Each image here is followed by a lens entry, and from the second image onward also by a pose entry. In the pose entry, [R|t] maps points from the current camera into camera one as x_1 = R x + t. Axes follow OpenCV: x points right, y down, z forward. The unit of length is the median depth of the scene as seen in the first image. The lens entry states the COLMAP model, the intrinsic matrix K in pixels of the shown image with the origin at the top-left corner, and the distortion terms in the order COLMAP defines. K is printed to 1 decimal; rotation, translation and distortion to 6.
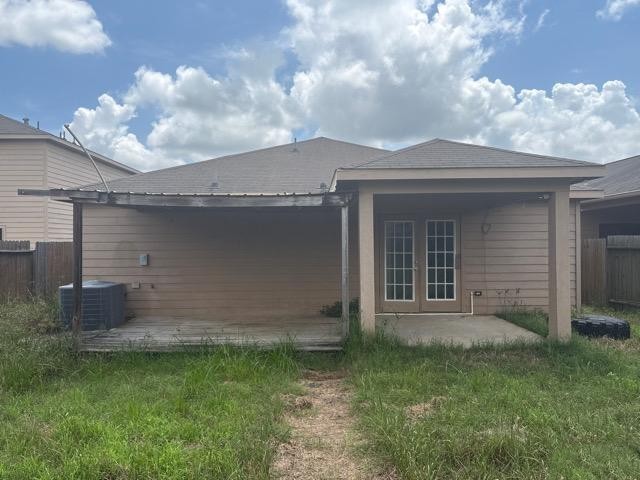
lens RADIAL K [[482.4, 0, 318.0], [0, 482.4, 239.3], [0, 0, 1]] dist [0.040926, -0.044150]
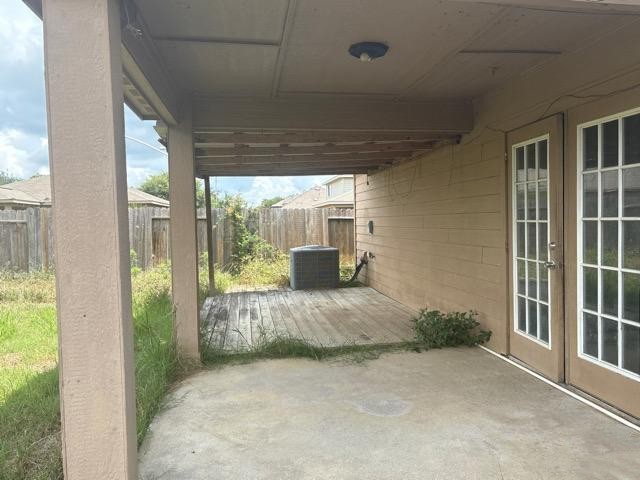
lens RADIAL K [[482.4, 0, 318.0], [0, 482.4, 239.3], [0, 0, 1]] dist [0.040926, -0.044150]
pose [[0.144503, 0.042992, -0.988570, 0.546250], [0.037032, 0.998121, 0.048820, 0.016807], [0.988811, -0.043664, 0.142639, 0.765050]]
